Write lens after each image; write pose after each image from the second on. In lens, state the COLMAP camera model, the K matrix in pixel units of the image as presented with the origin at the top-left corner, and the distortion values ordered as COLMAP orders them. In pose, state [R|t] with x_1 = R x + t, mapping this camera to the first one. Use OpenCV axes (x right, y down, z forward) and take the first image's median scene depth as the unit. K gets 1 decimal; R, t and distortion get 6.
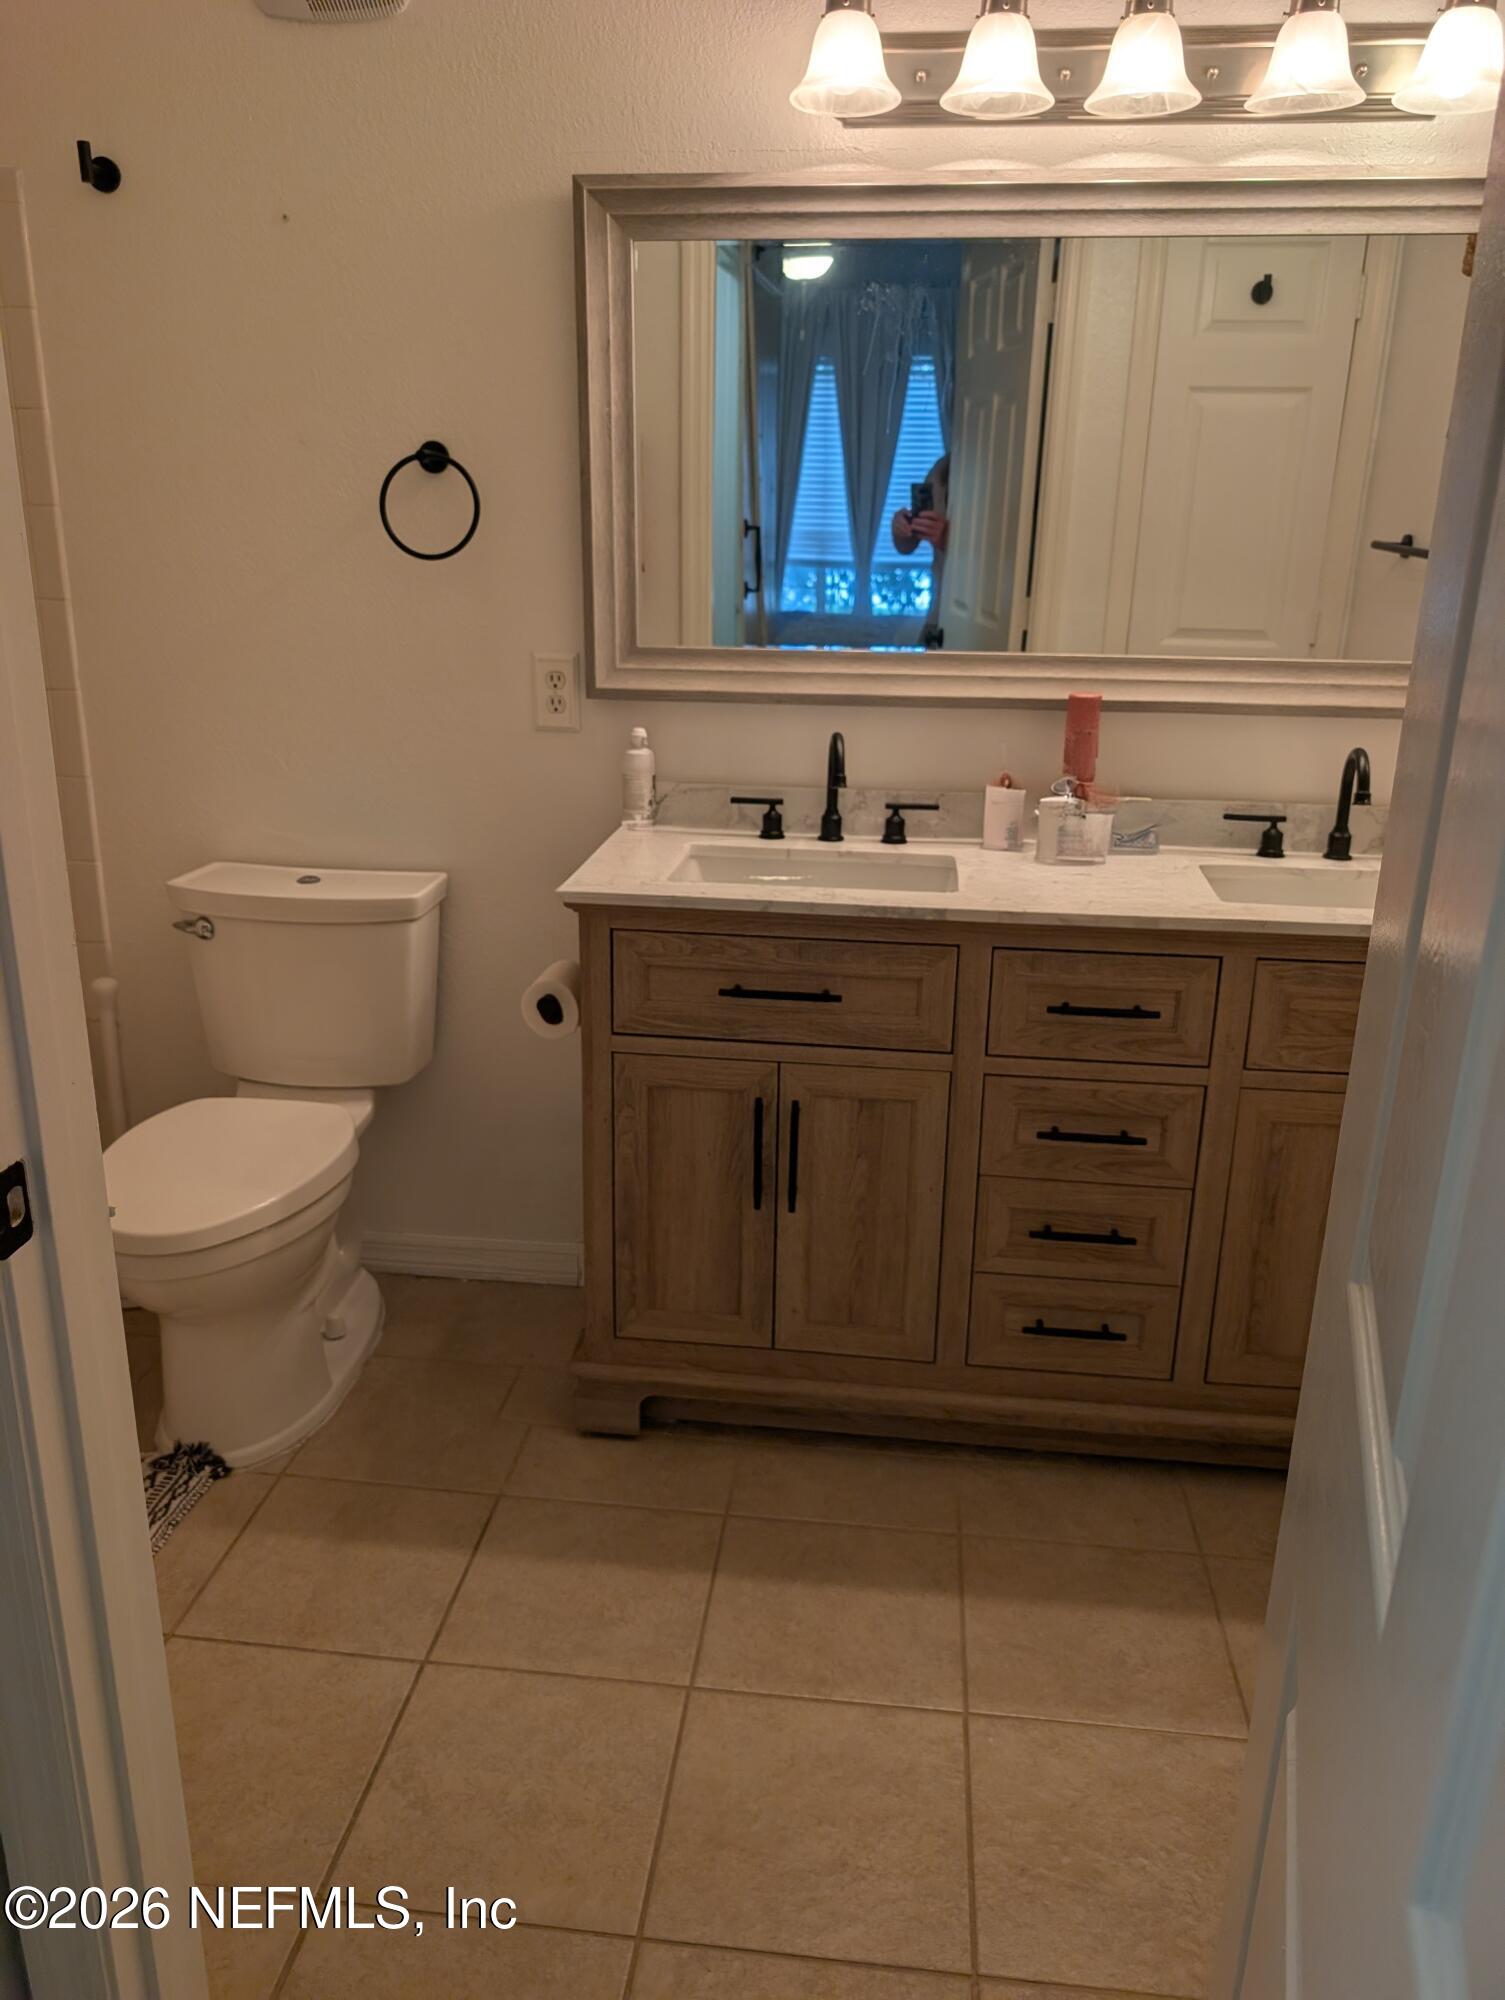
lens RADIAL K [[1473.6, 0, 752.5], [0, 1473.6, 1000.0], [0, 0, 1]] dist [-0.029362, -0.000497]
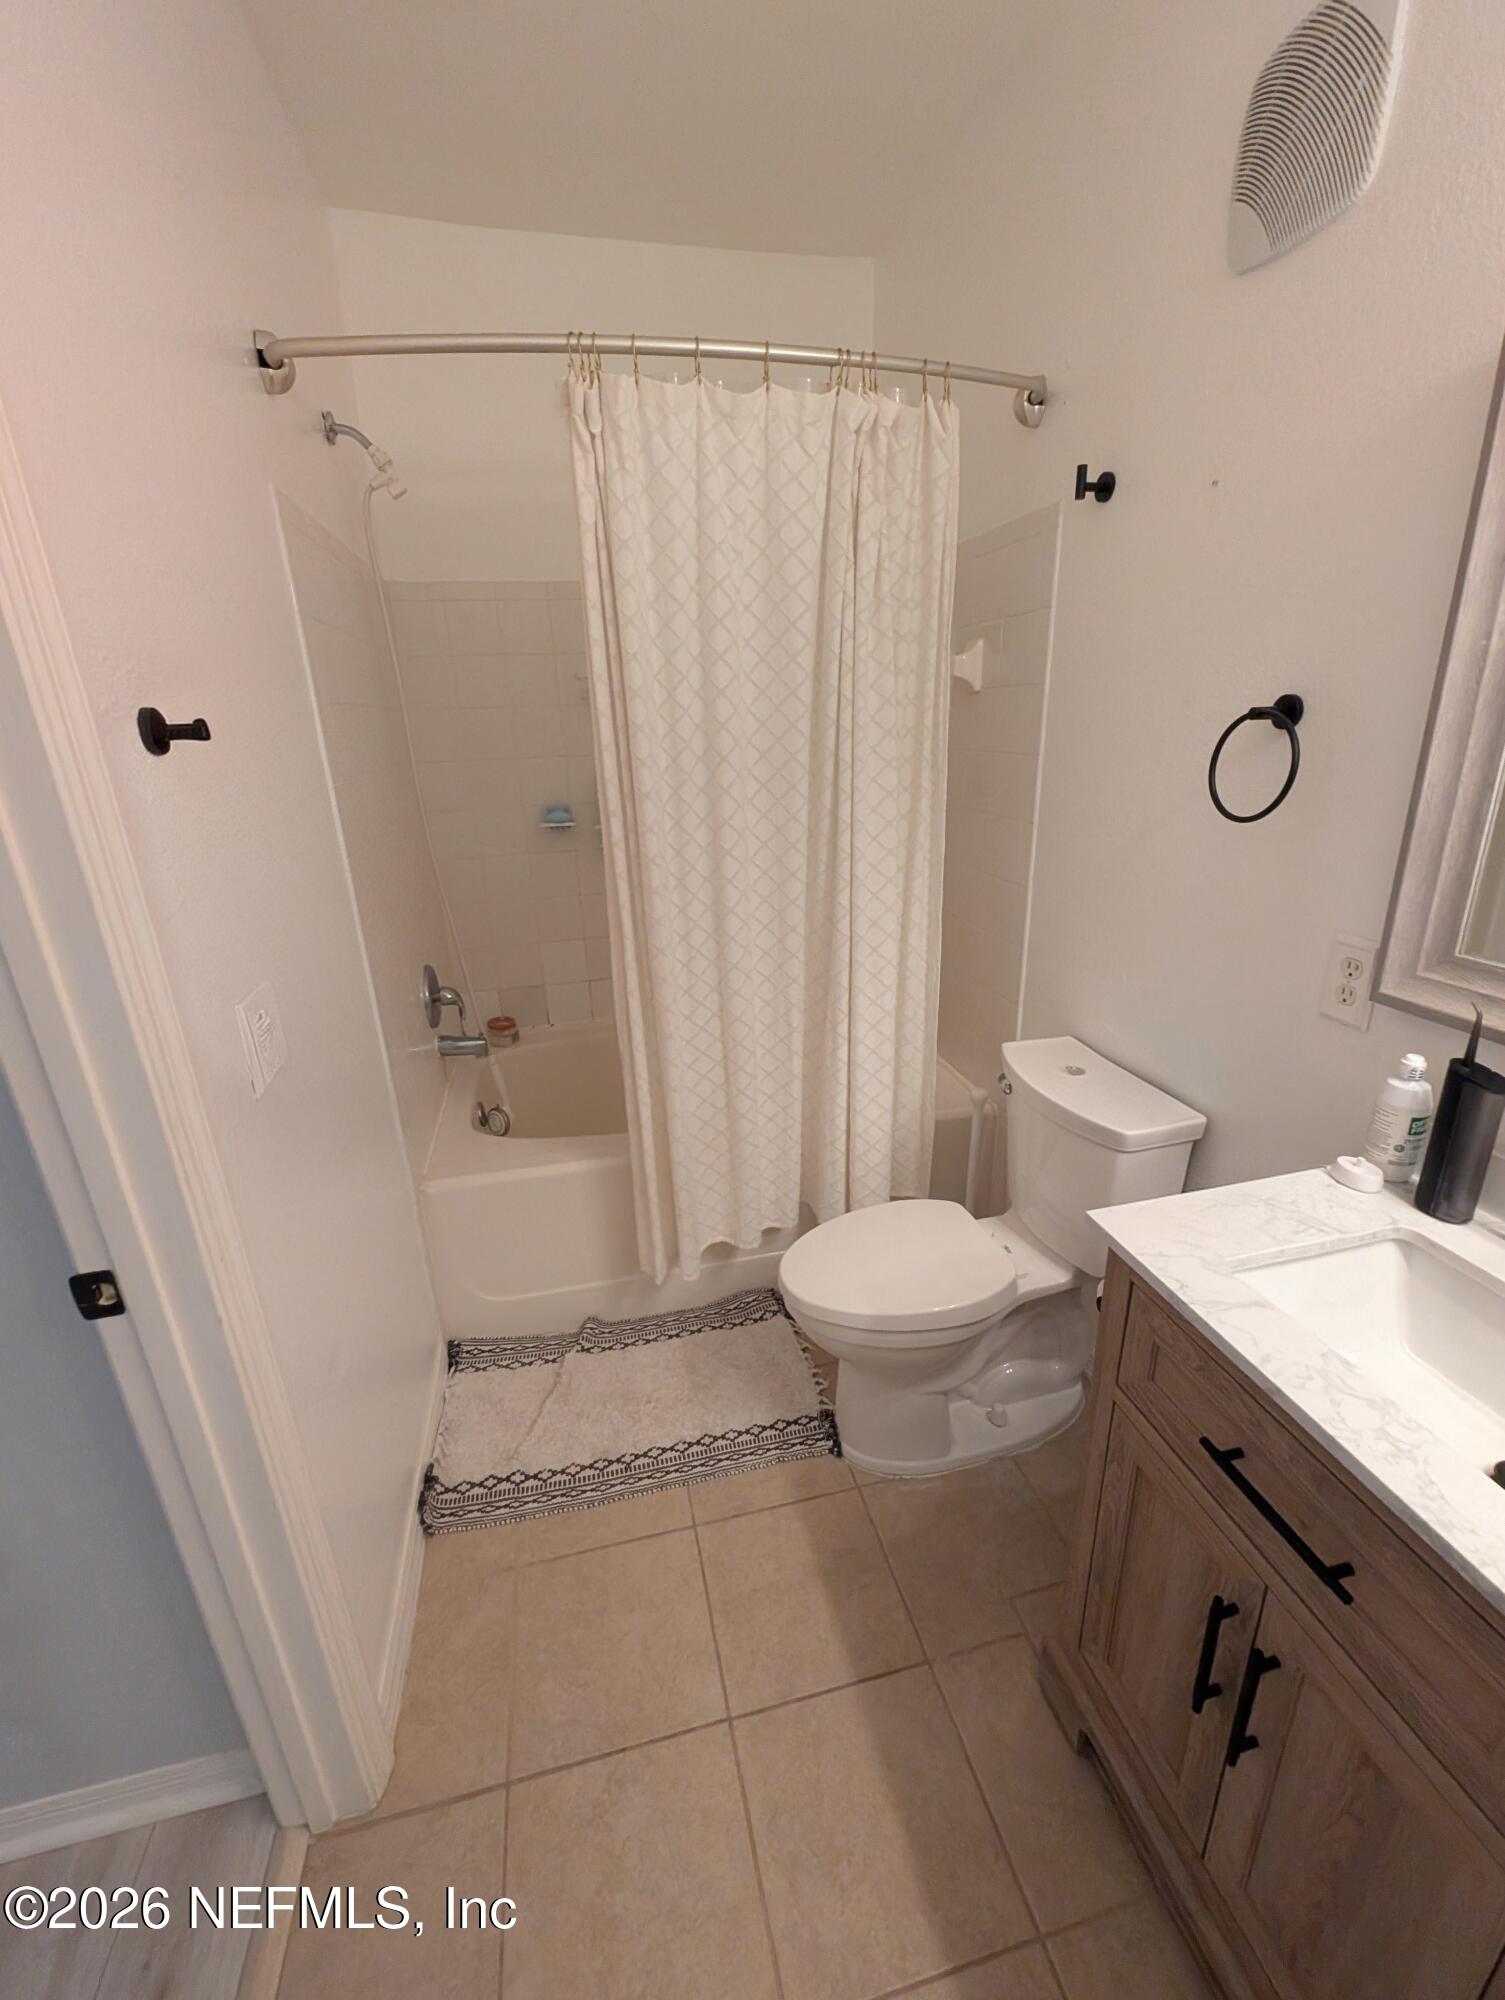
lens RADIAL K [[819.8, 0, 752.5], [0, 819.8, 1000.0], [0, 0, 1]] dist [-0.000984, -0.000199]
pose [[0.333182, 0.275409, -0.901743, 0.197763], [-0.243453, 0.949086, 0.199916, -0.223018], [0.910890, 0.152923, 0.383267, 0.528968]]
